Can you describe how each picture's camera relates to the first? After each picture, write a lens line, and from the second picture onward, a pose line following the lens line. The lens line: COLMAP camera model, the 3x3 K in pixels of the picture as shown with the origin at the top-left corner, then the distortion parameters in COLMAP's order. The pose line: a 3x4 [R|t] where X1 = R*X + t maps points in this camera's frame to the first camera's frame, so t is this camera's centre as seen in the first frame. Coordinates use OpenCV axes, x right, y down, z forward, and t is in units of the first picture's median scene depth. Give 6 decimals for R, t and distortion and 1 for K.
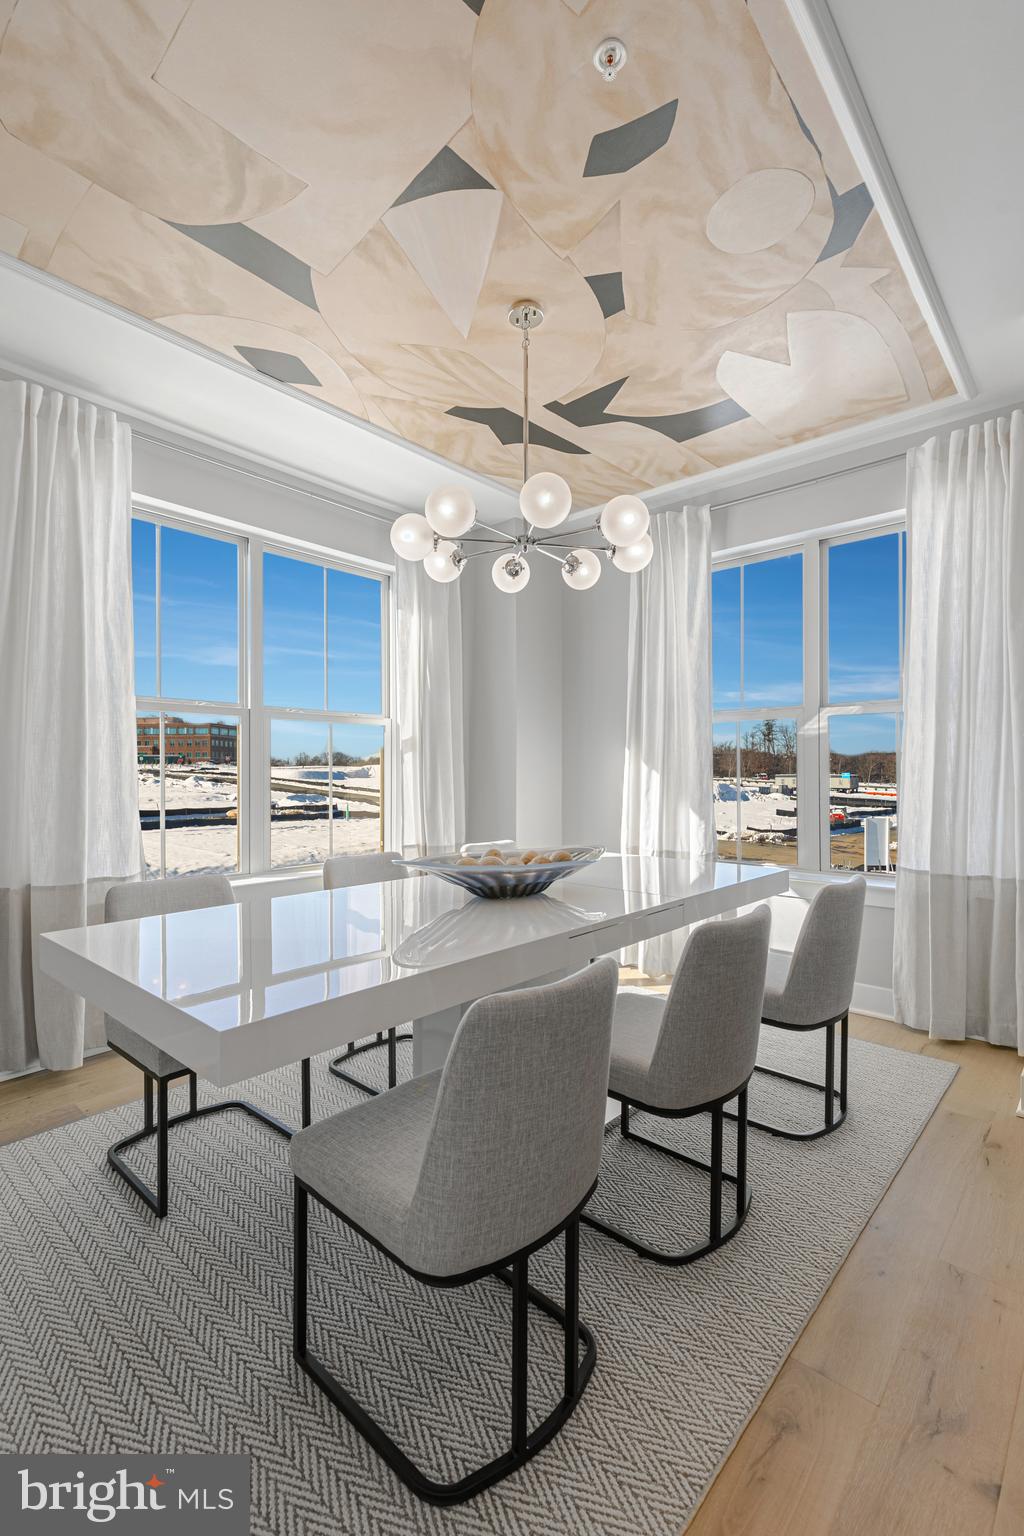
lens RADIAL K [[690.0, 0, 514.7], [0, 690.0, 771.1], [0, 0, 1]] dist [0.005543, -0.000149]
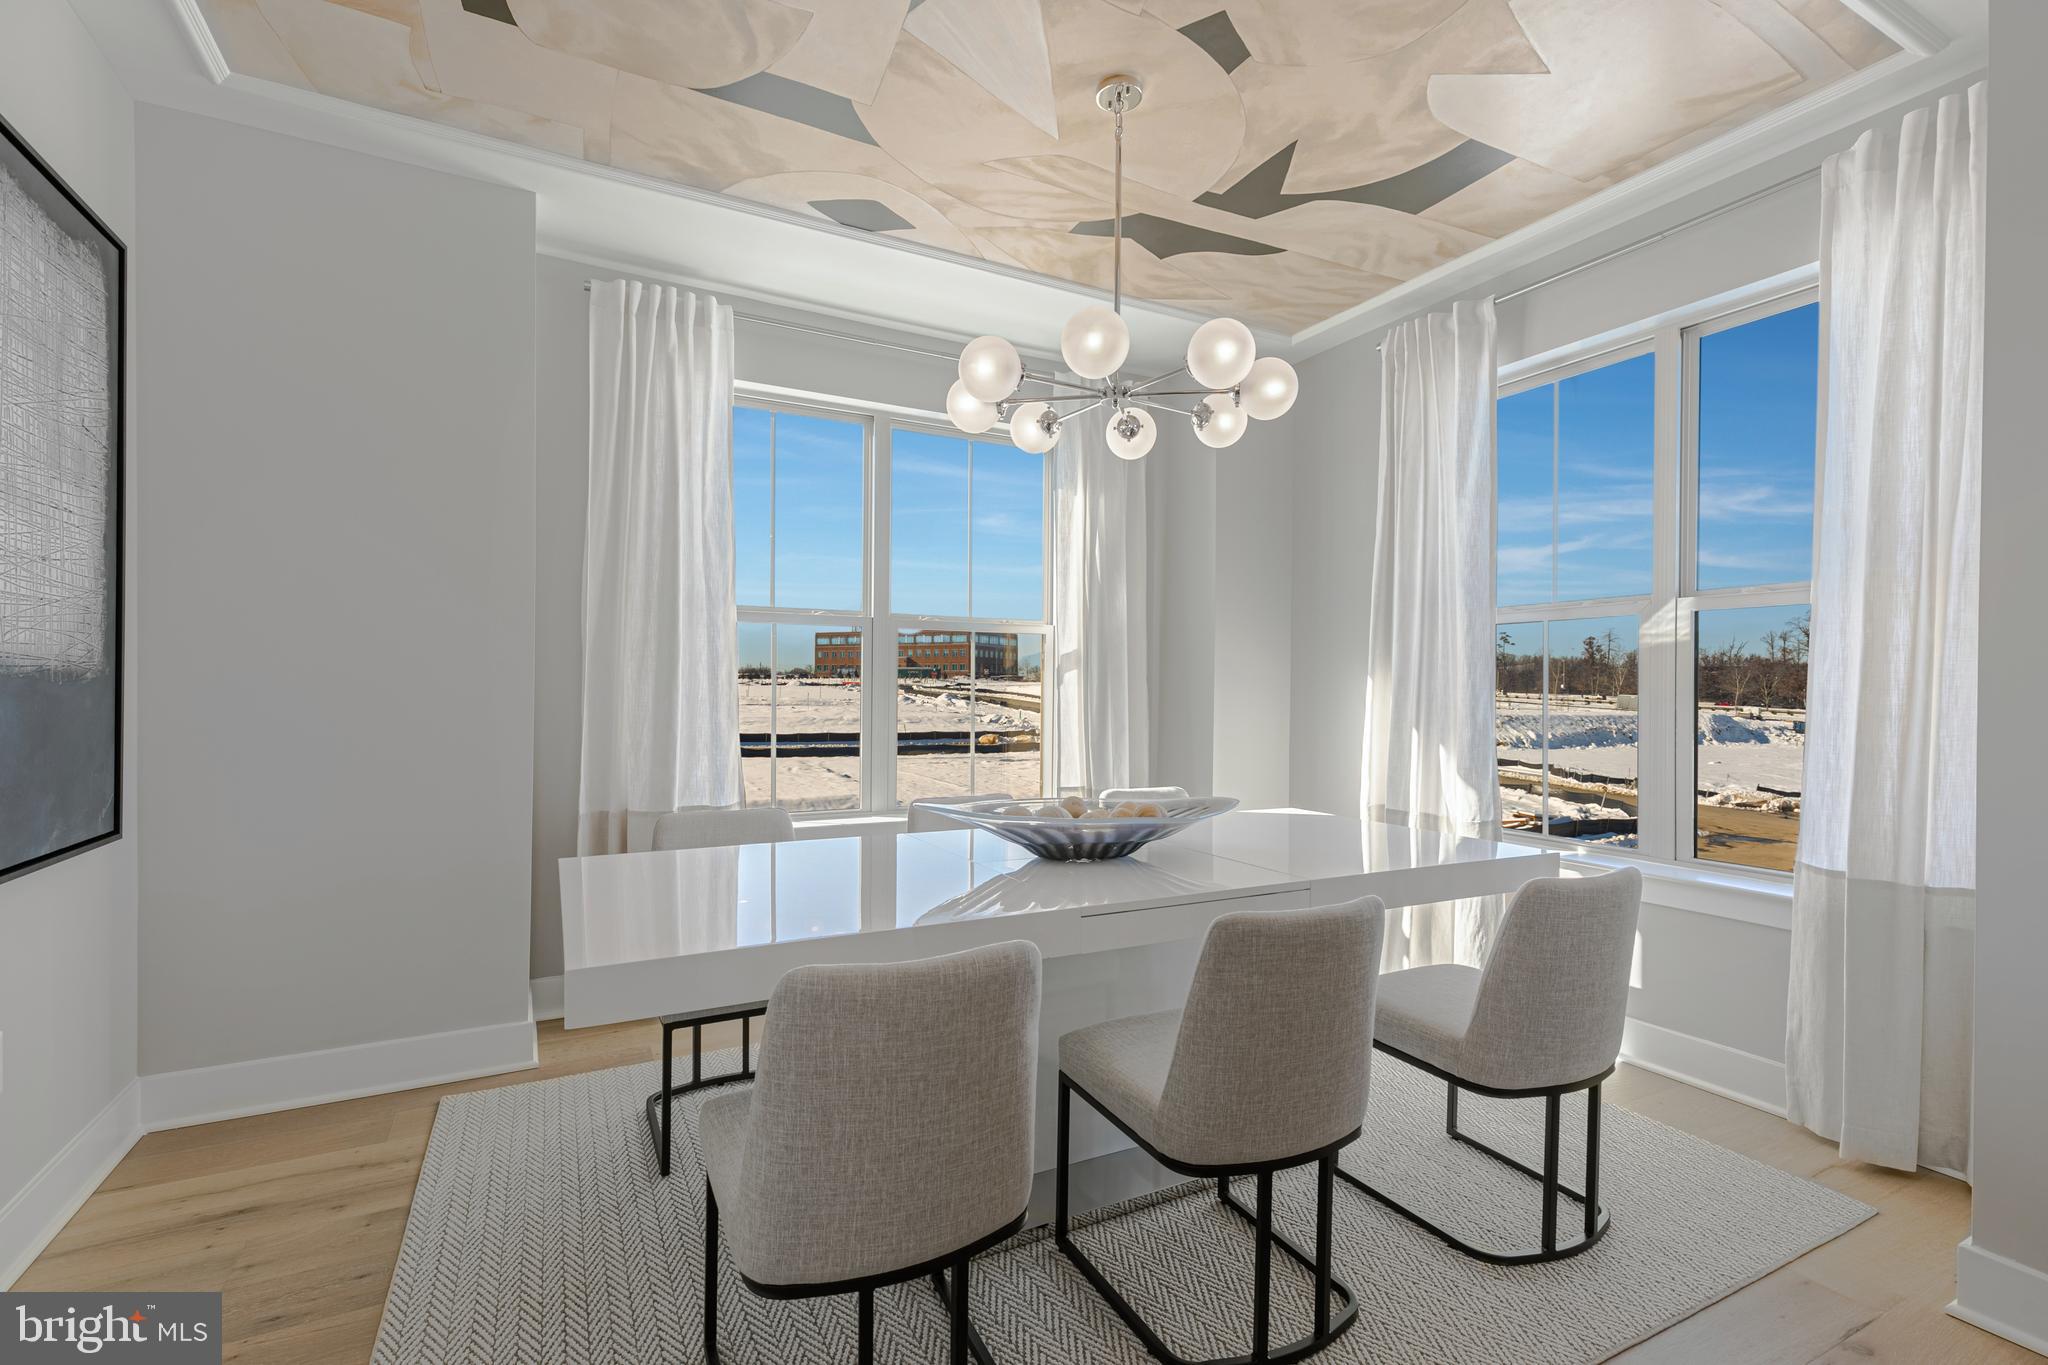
lens RADIAL K [[919.9, 0, 1027.1], [0, 919.9, 691.3], [0, 0, 1]] dist [0.005543, -0.000149]
pose [[0.933237, 0.010048, -0.359121, 0.236322], [-0.009046, 0.999949, 0.004470, -0.007223], [0.359147, -0.000923, 0.933280, 0.016388]]
